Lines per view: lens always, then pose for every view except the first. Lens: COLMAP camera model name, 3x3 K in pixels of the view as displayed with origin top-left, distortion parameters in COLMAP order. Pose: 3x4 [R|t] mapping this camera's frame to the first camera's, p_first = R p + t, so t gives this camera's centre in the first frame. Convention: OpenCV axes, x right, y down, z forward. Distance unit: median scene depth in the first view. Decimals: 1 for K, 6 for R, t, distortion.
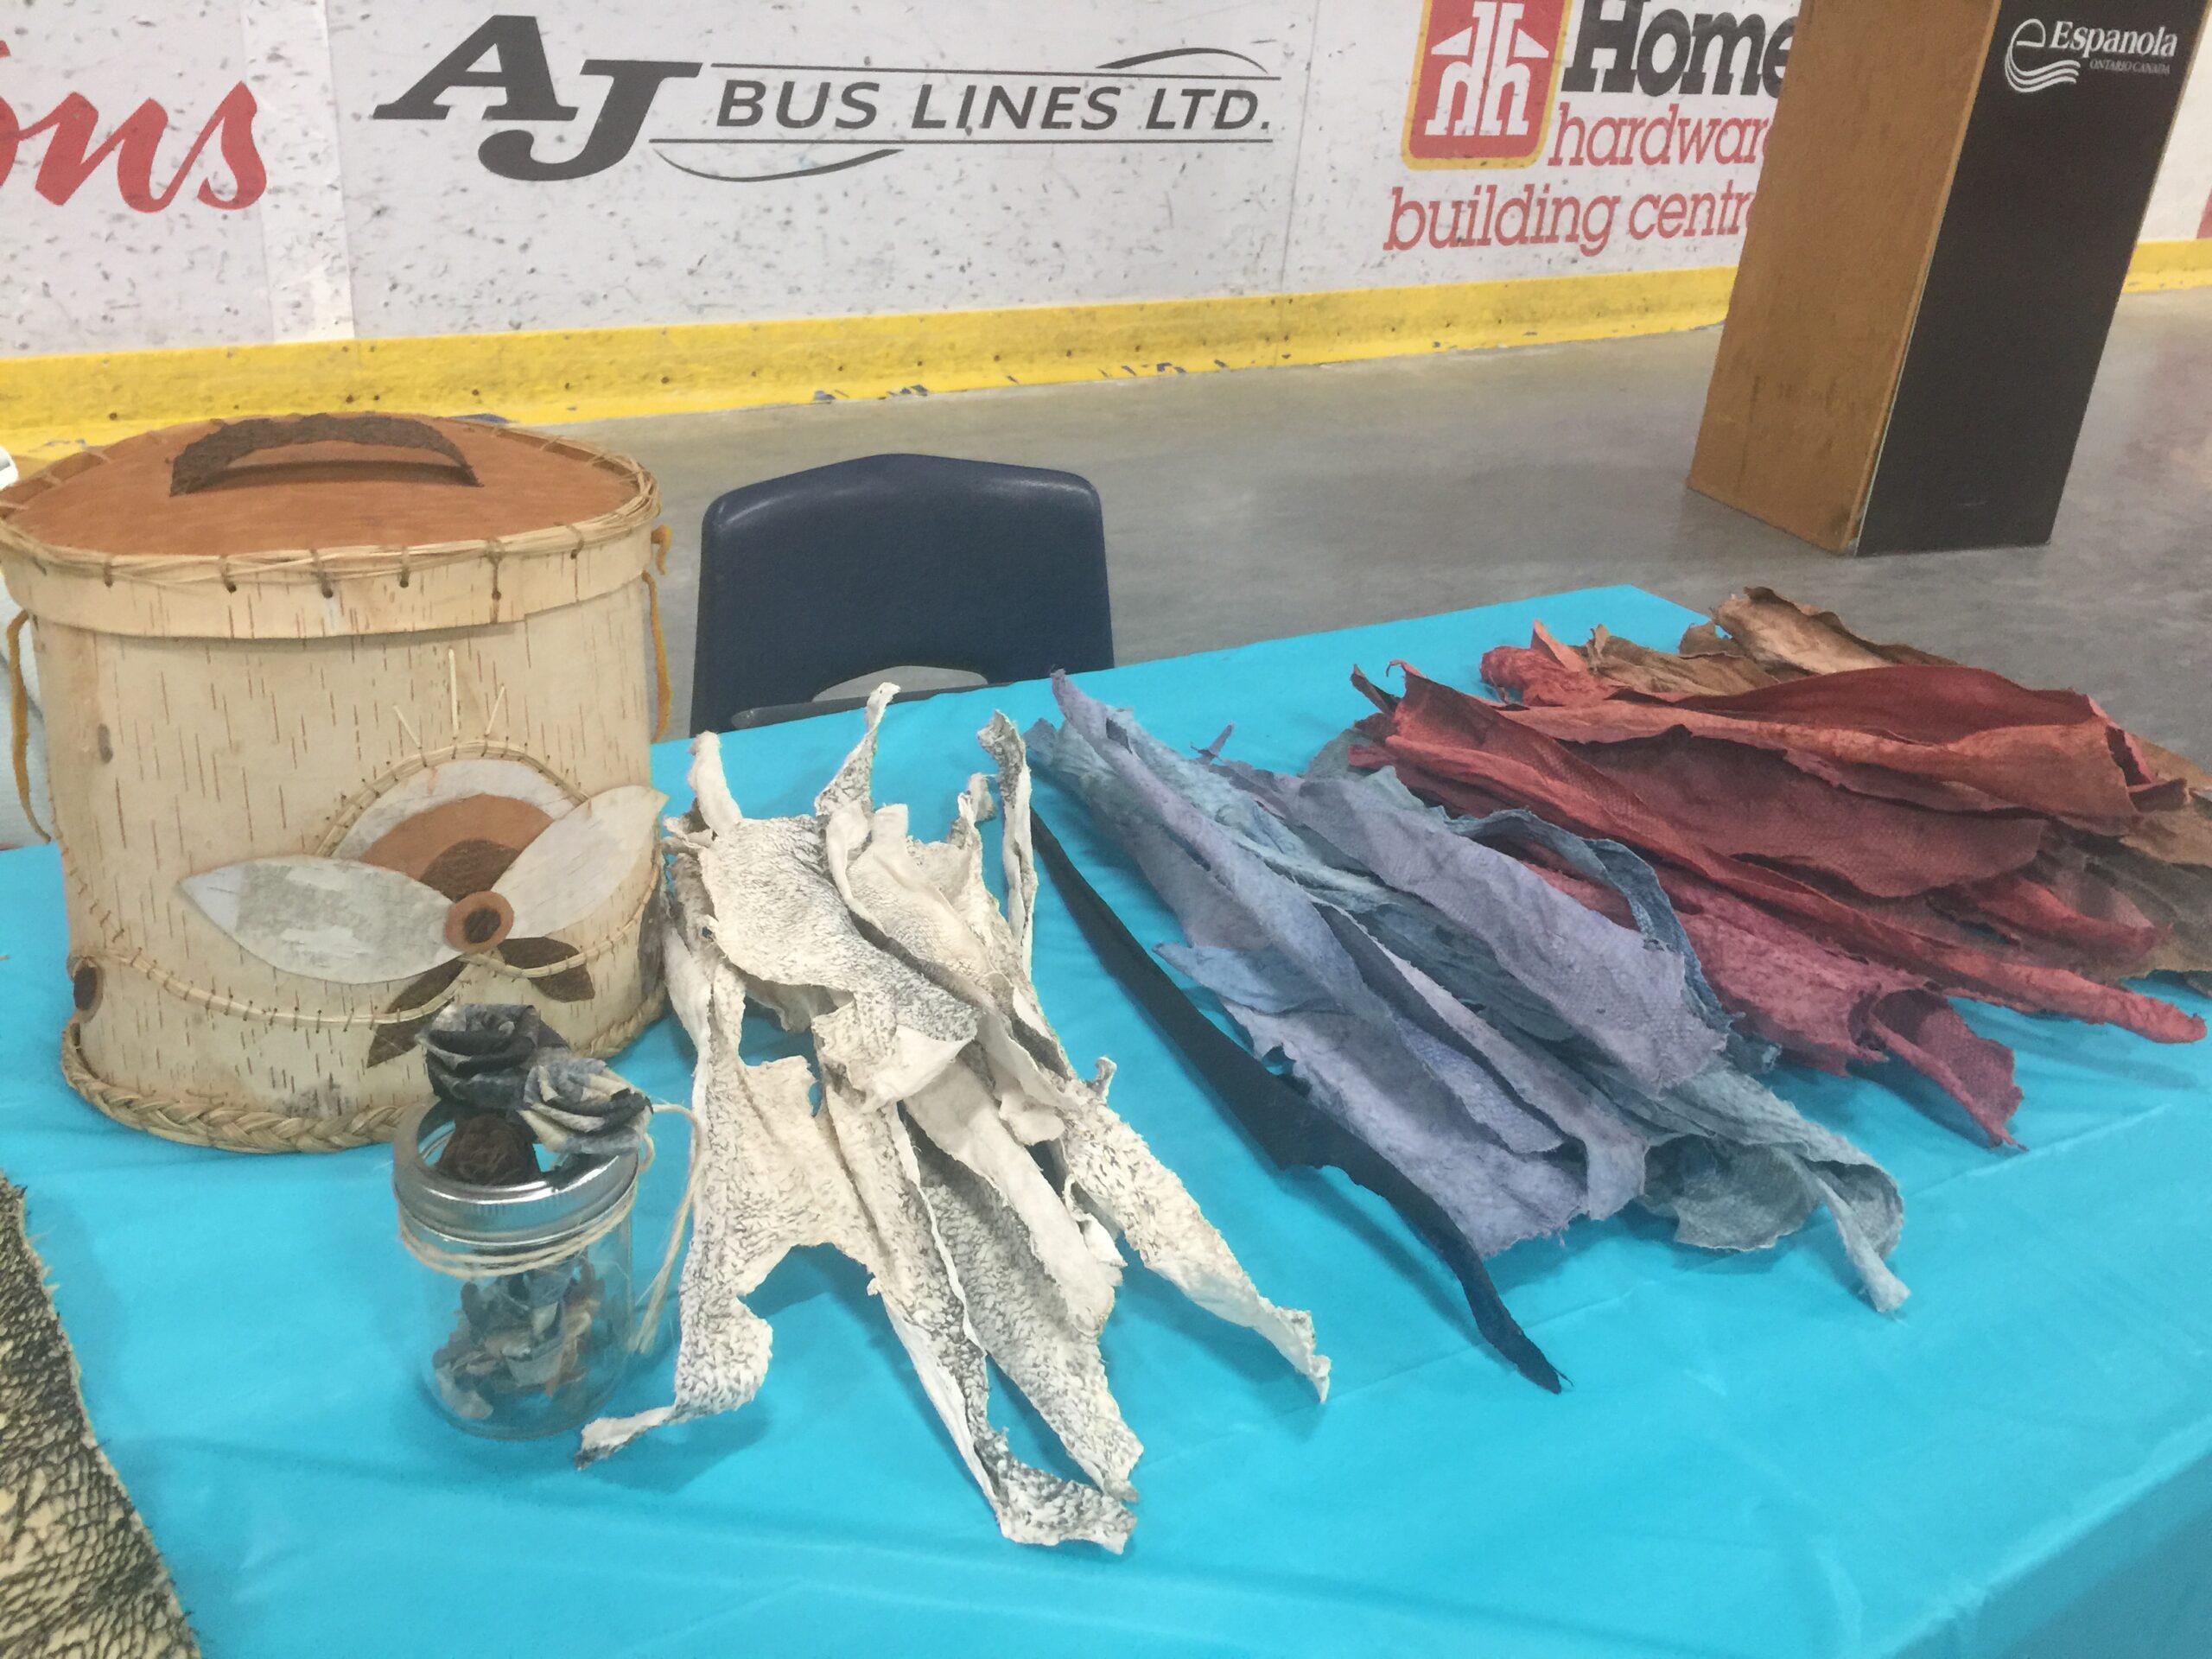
lens RADIAL K [[1910.3, 0, 1057.0], [0, 1910.3, 819.8], [0, 0, 1]] dist [0.079177, -0.113816]
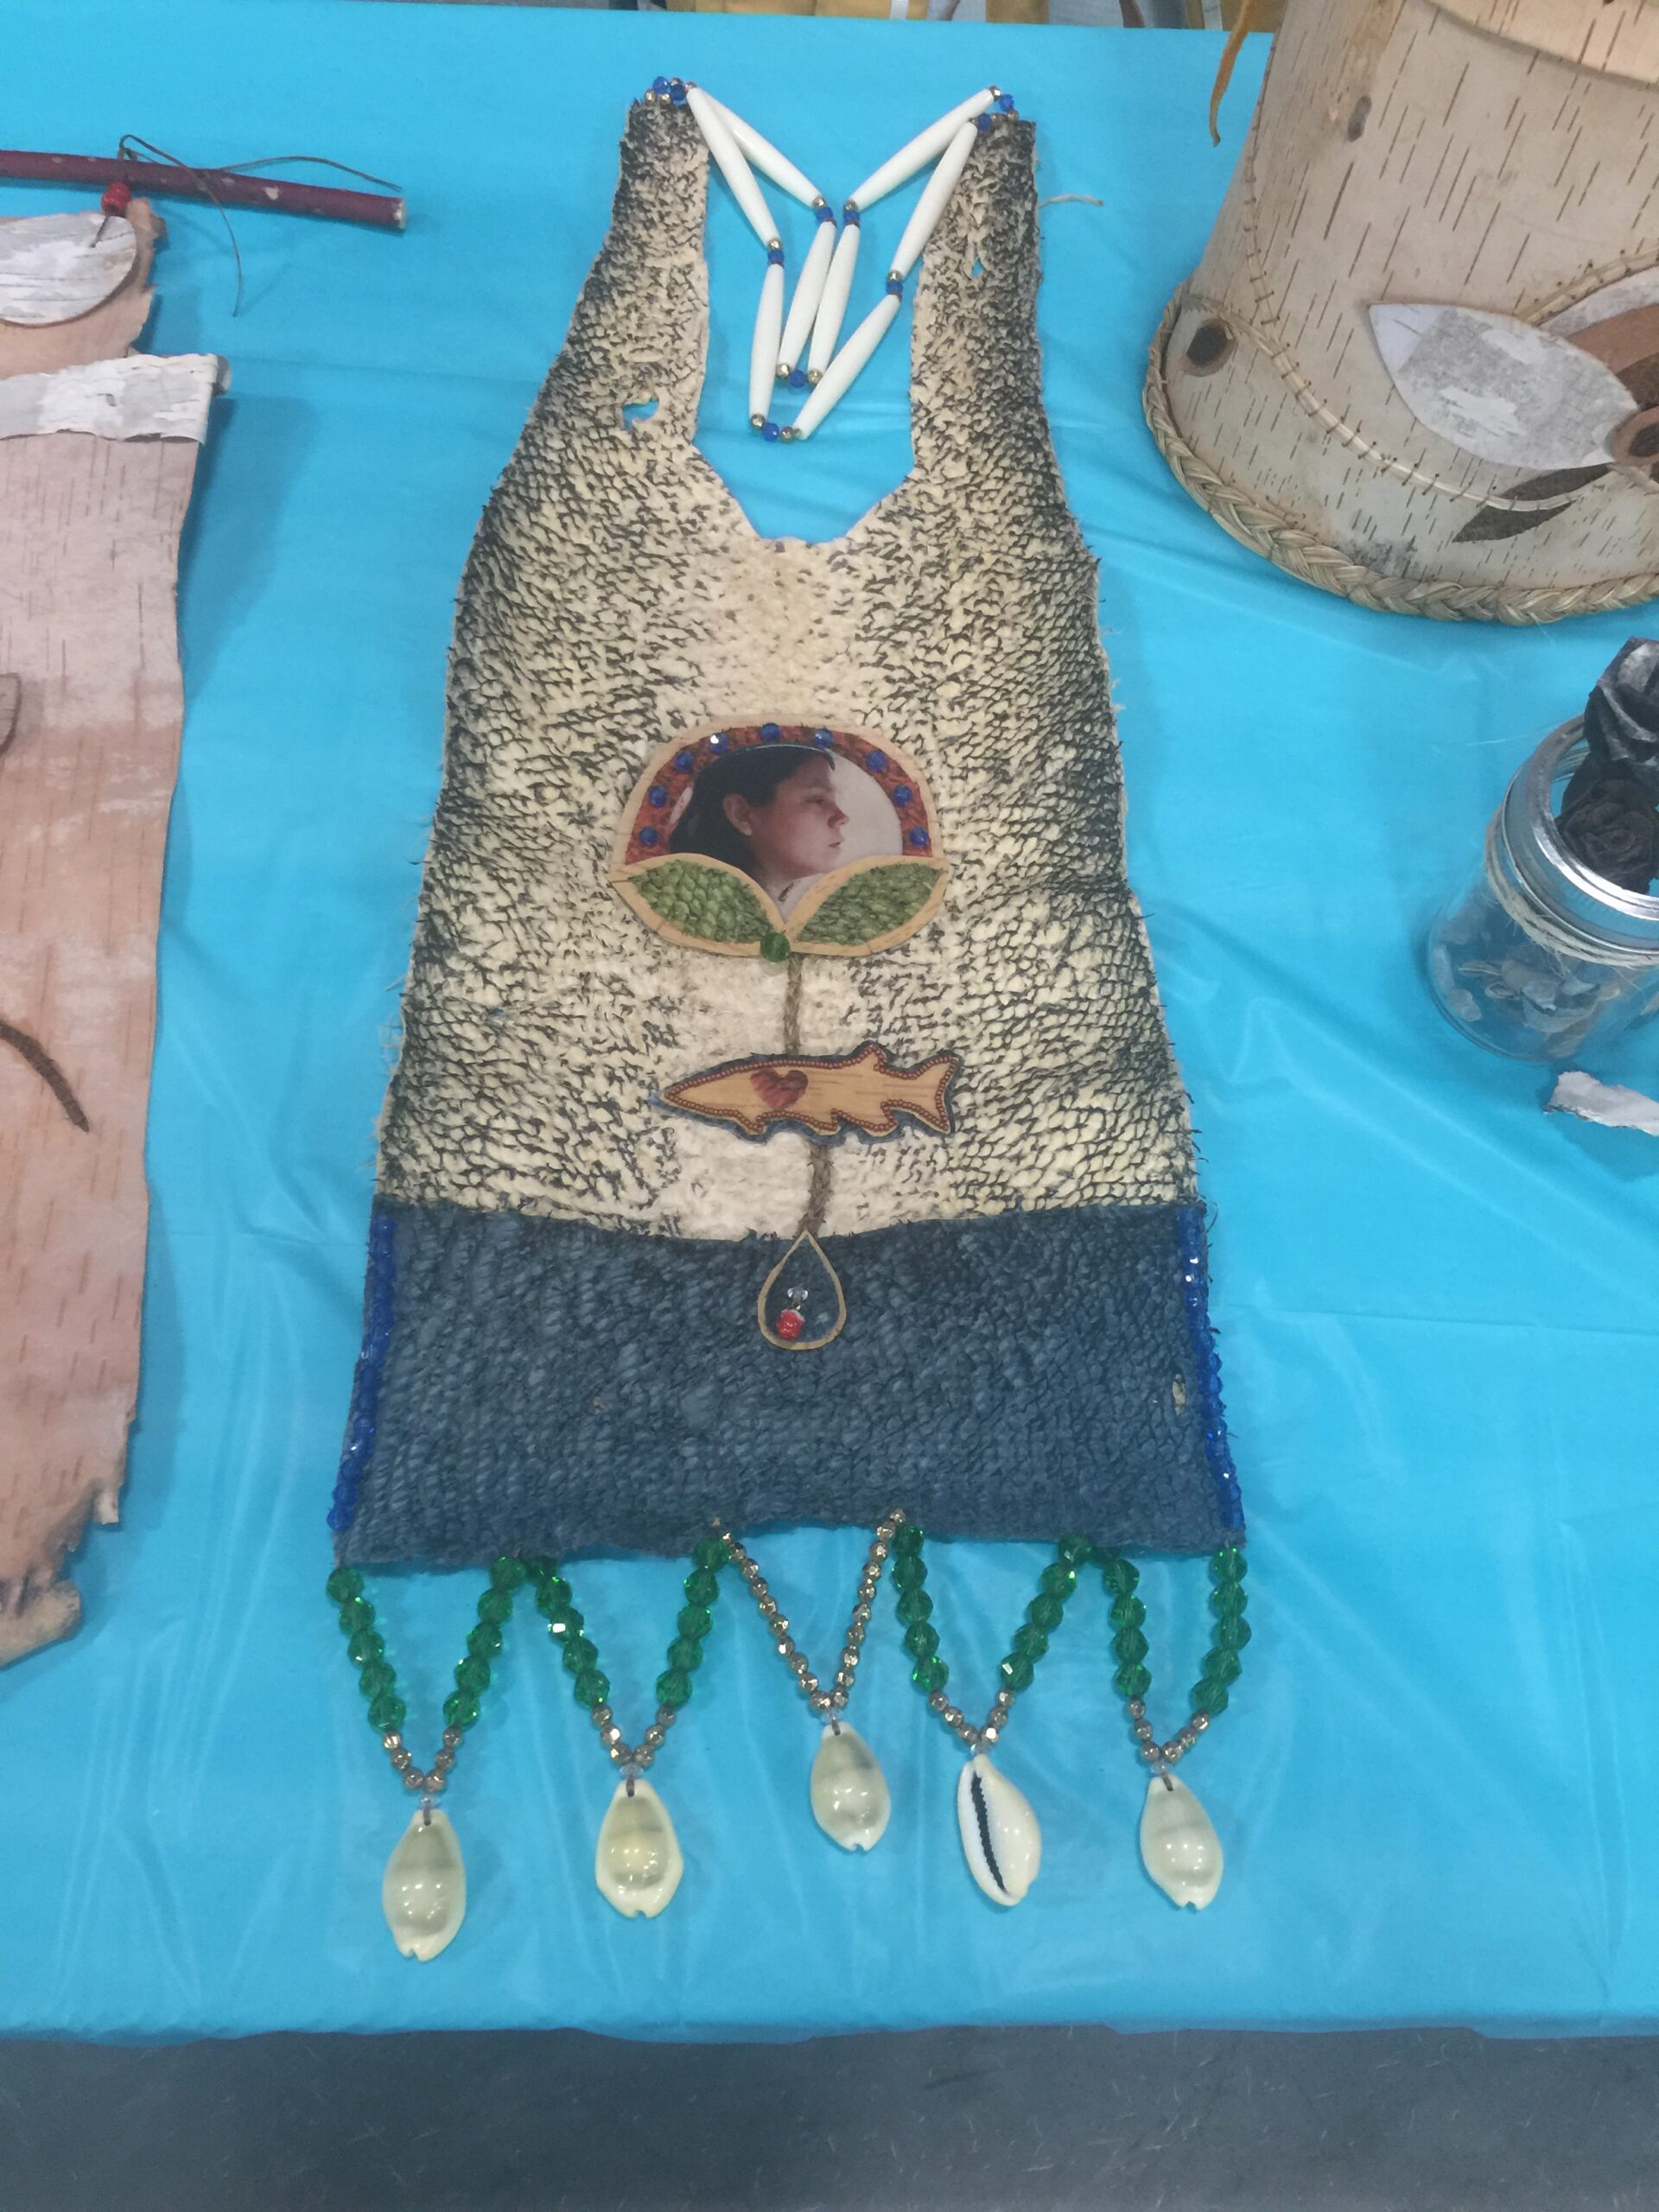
lens RADIAL K [[1872.3, 0, 829.5], [0, 1872.3, 1106.0], [0, 0, 1]] dist [0.084744, -0.126068]
pose [[0.847373, 0.459367, -0.266348, -0.318697], [-0.213738, 0.754242, 0.620835, -0.208119], [0.486082, -0.469150, 0.737308, 0.099651]]
